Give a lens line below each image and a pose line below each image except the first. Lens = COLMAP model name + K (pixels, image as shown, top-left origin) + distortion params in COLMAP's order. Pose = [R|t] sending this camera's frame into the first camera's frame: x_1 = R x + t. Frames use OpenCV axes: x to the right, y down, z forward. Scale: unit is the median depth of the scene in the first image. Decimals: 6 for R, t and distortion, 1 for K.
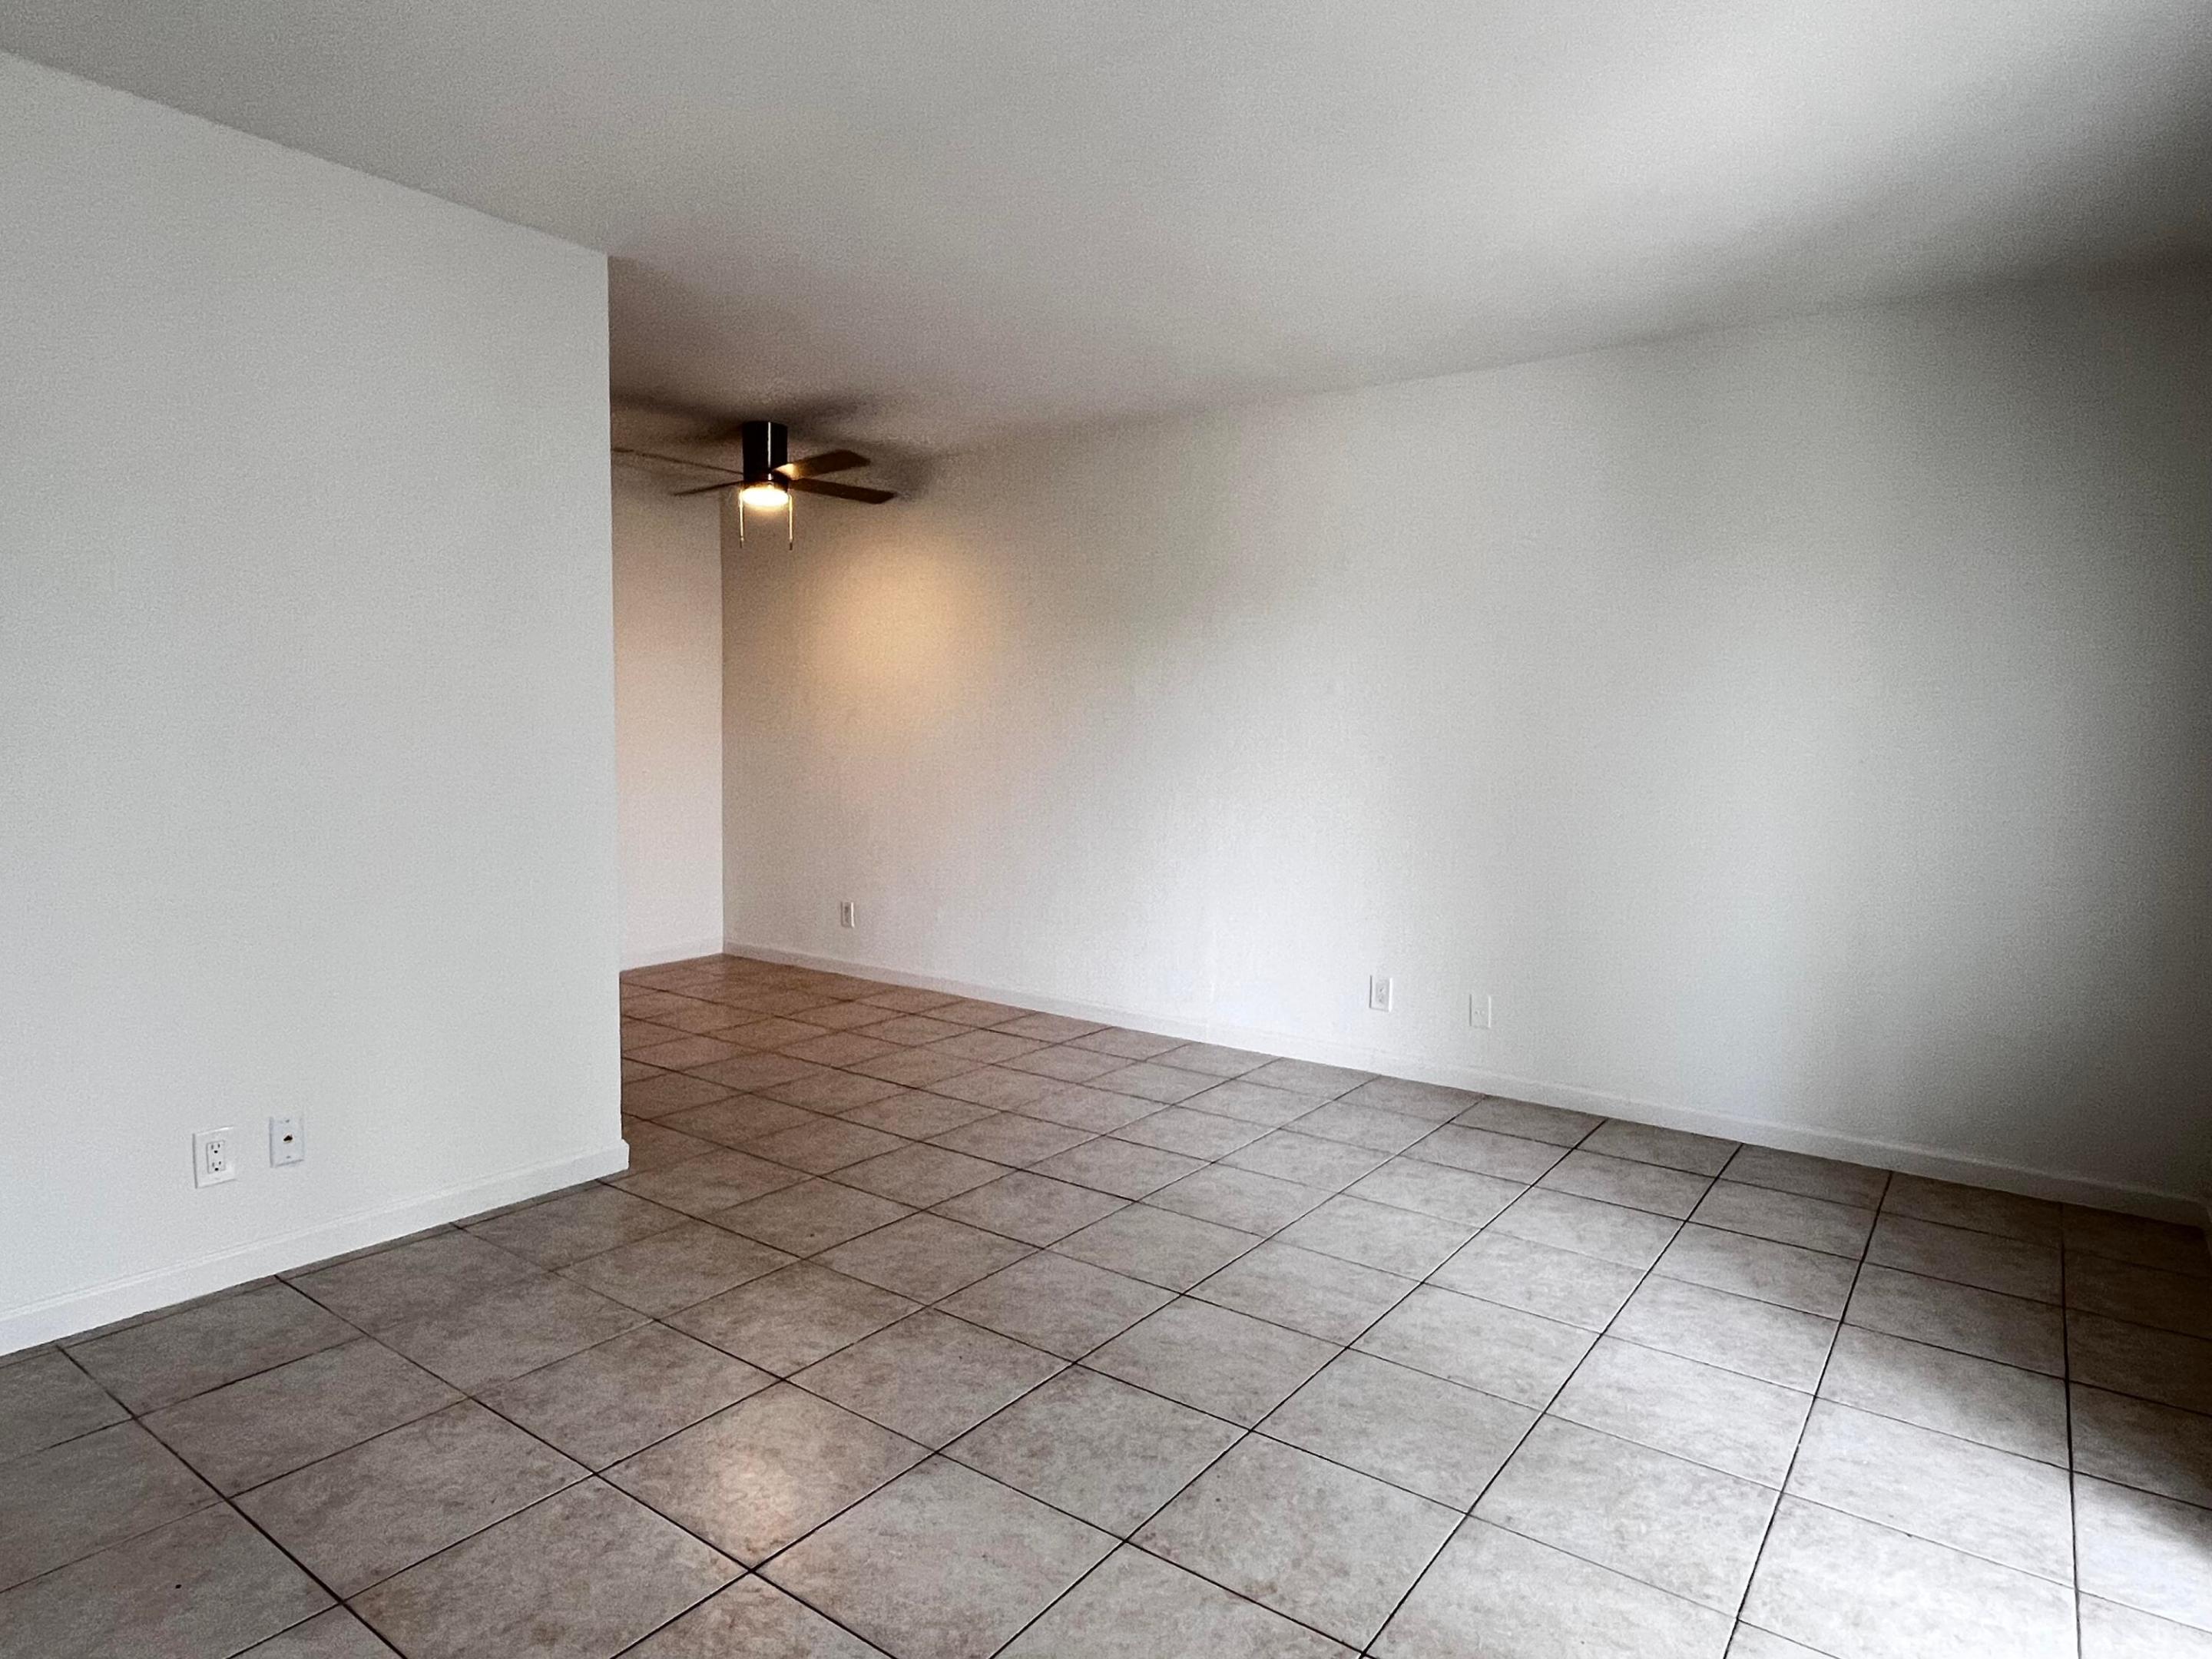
lens RADIAL K [[1297.0, 0, 1106.0], [0, 1297.0, 829.5], [0, 0, 1]] dist [0.000496, -0.002350]
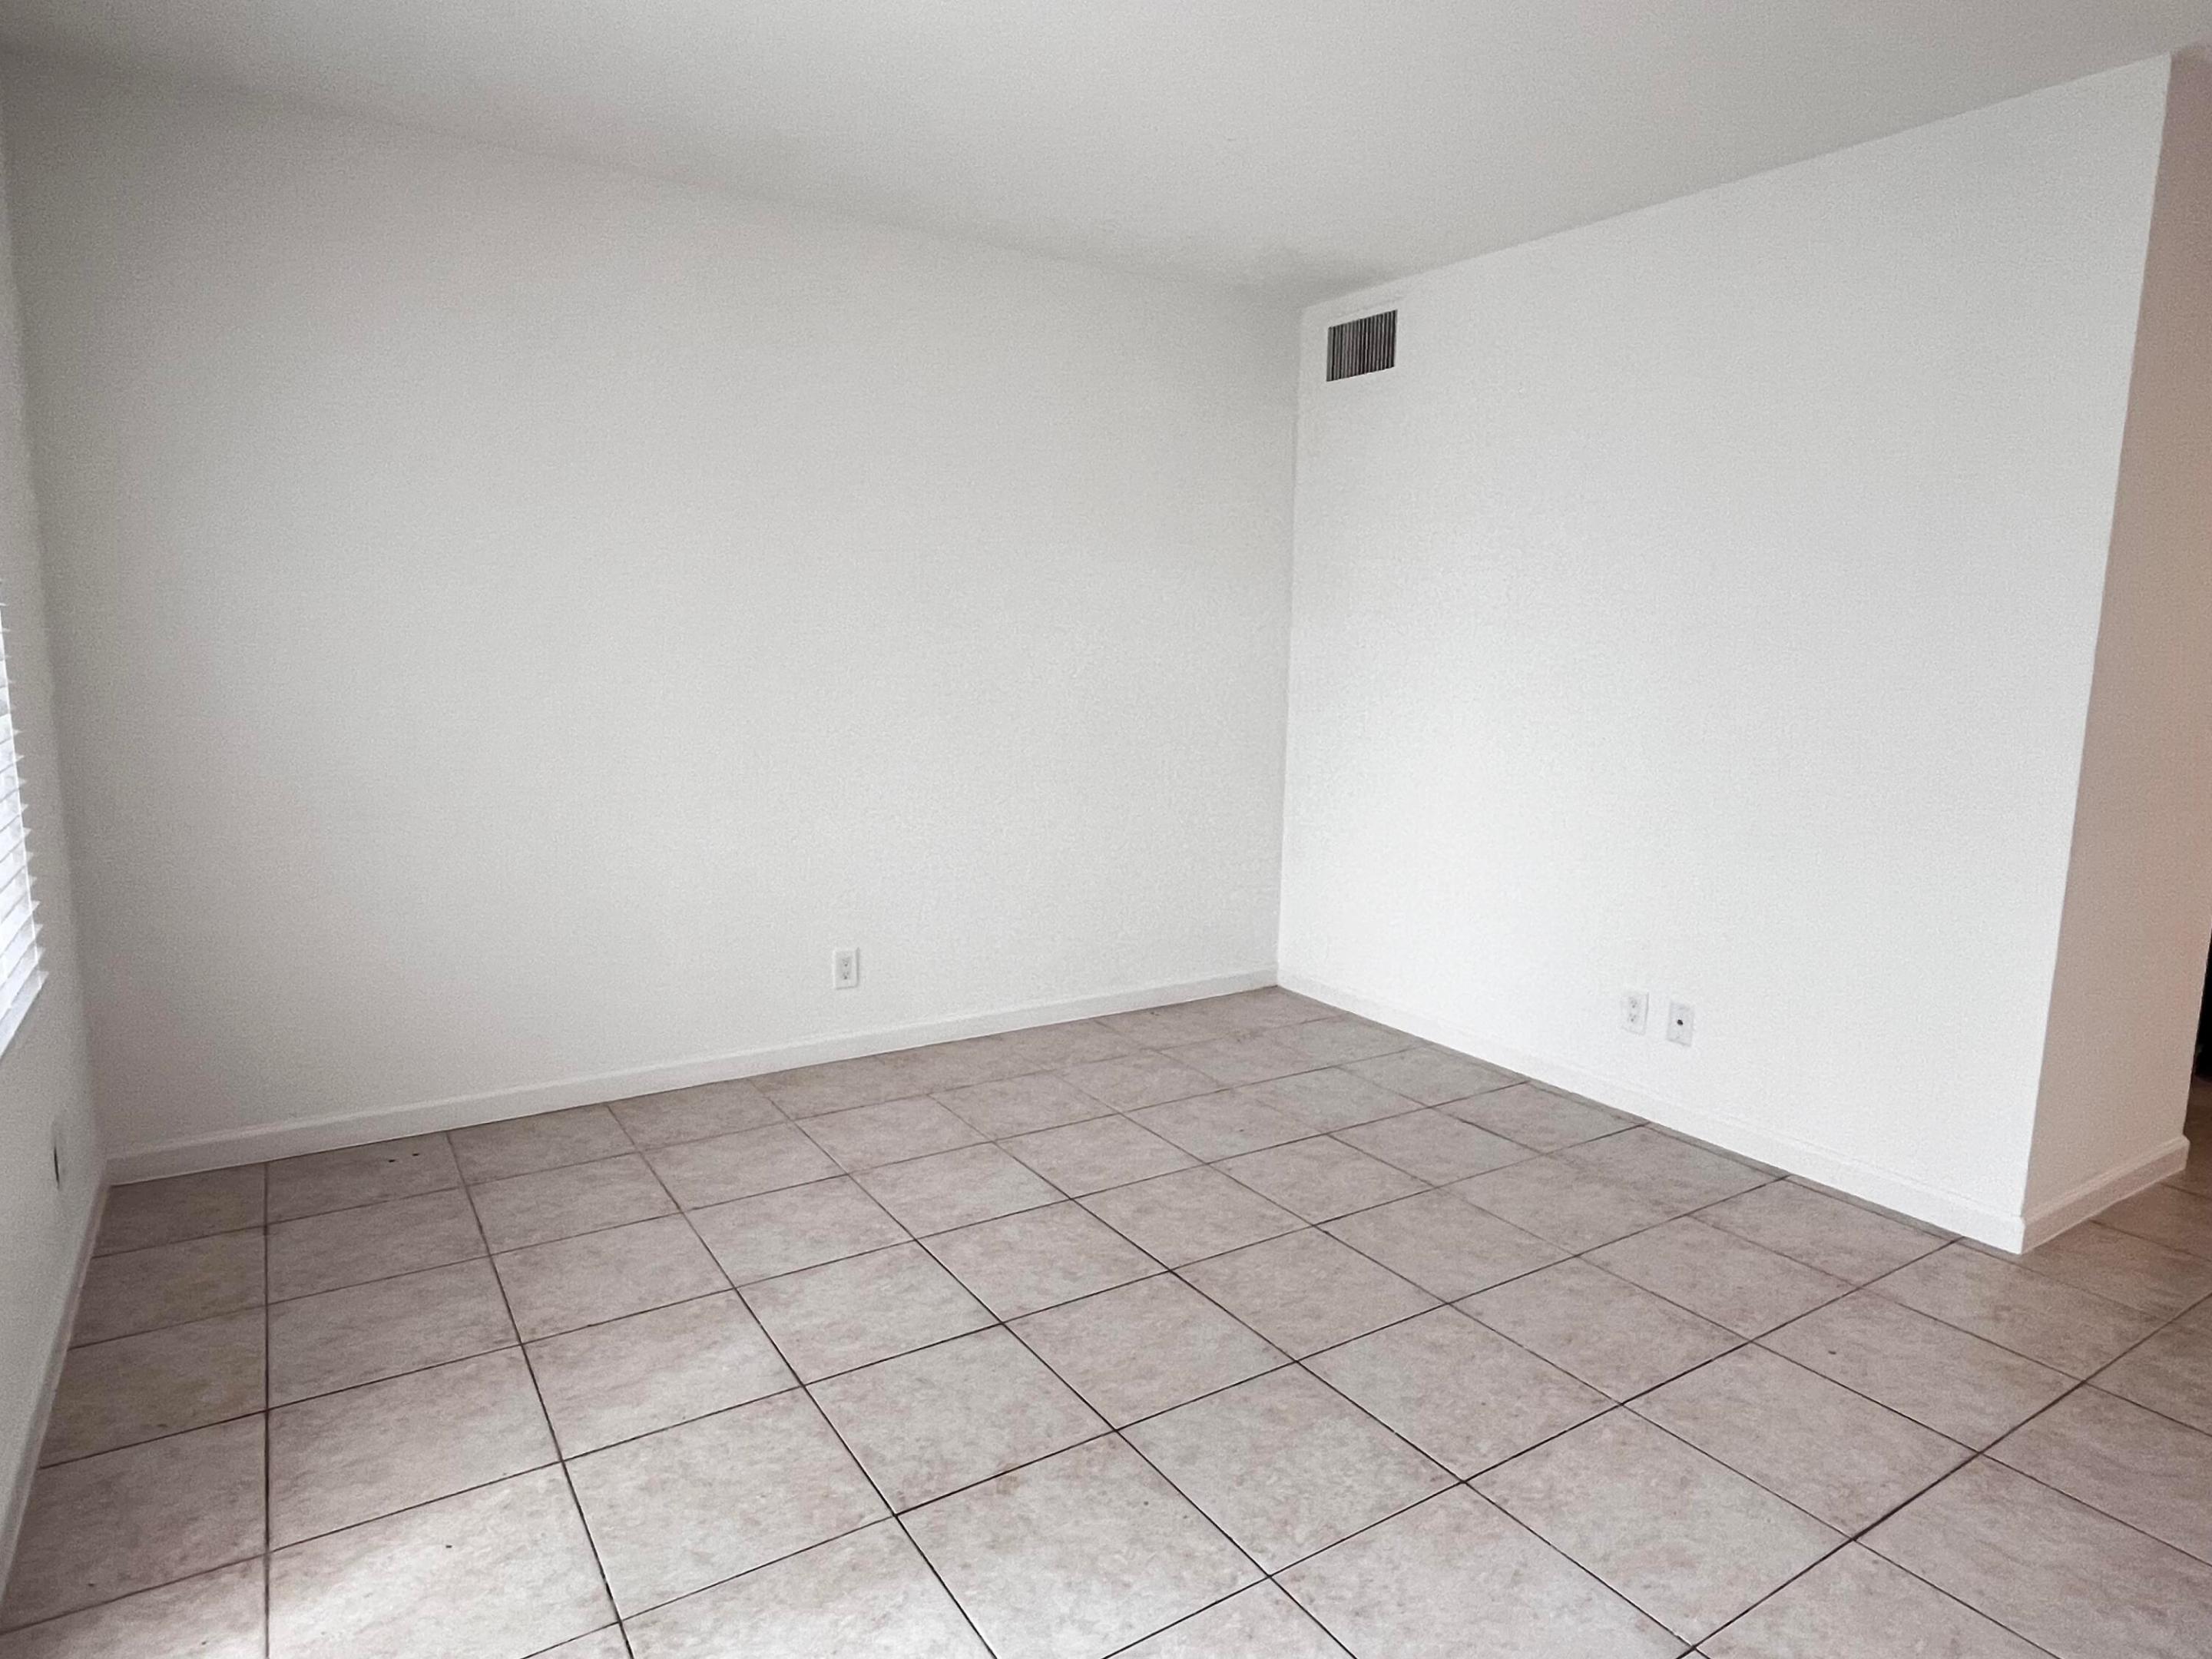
lens RADIAL K [[1293.9, 0, 1106.0], [0, 1293.9, 829.5], [0, 0, 1]] dist [-0.001676, -0.002577]
pose [[-0.372238, 0.113783, -0.921137, 0.544109], [-0.096658, 0.982308, 0.160400, -0.067148], [0.923091, 0.148742, -0.354654, 0.739536]]
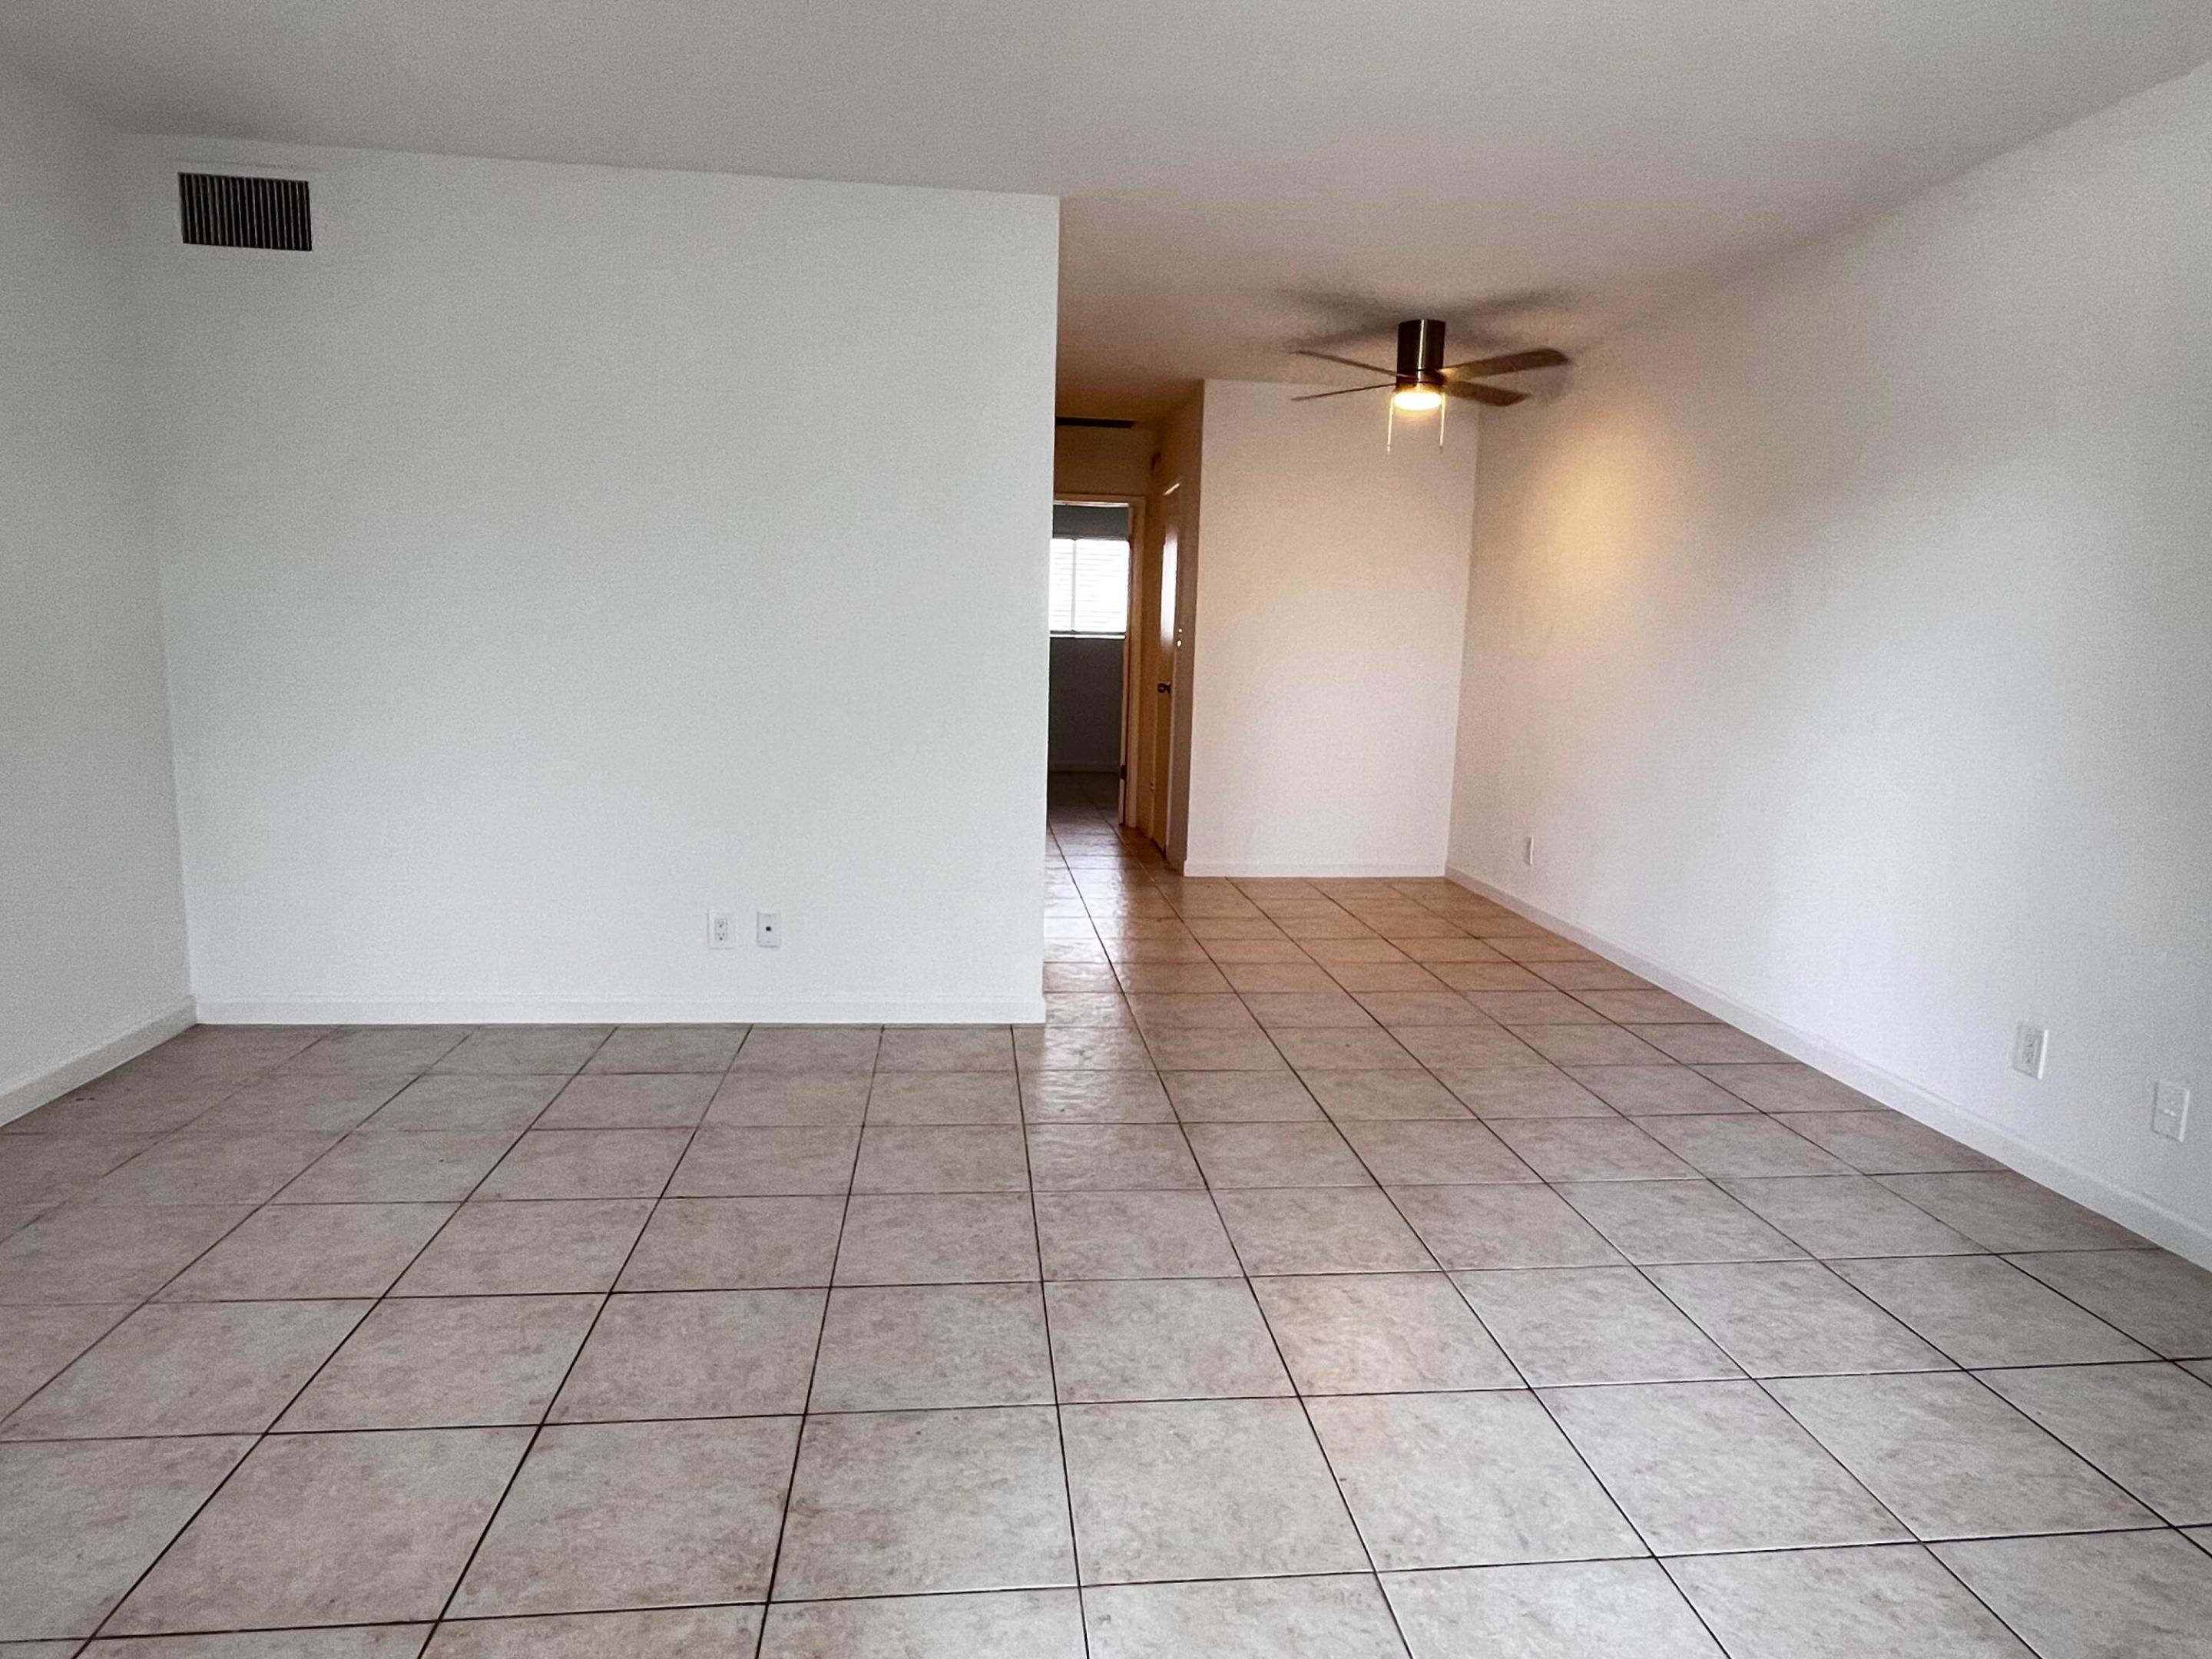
lens RADIAL K [[1297.0, 0, 1106.0], [0, 1297.0, 829.5], [0, 0, 1]] dist [0.000496, -0.002350]
pose [[0.667639, 0.111681, -0.736061, 0.494609], [-0.075186, 0.993744, 0.082582, -0.005140], [0.740679, 0.000206, 0.671859, 0.279127]]
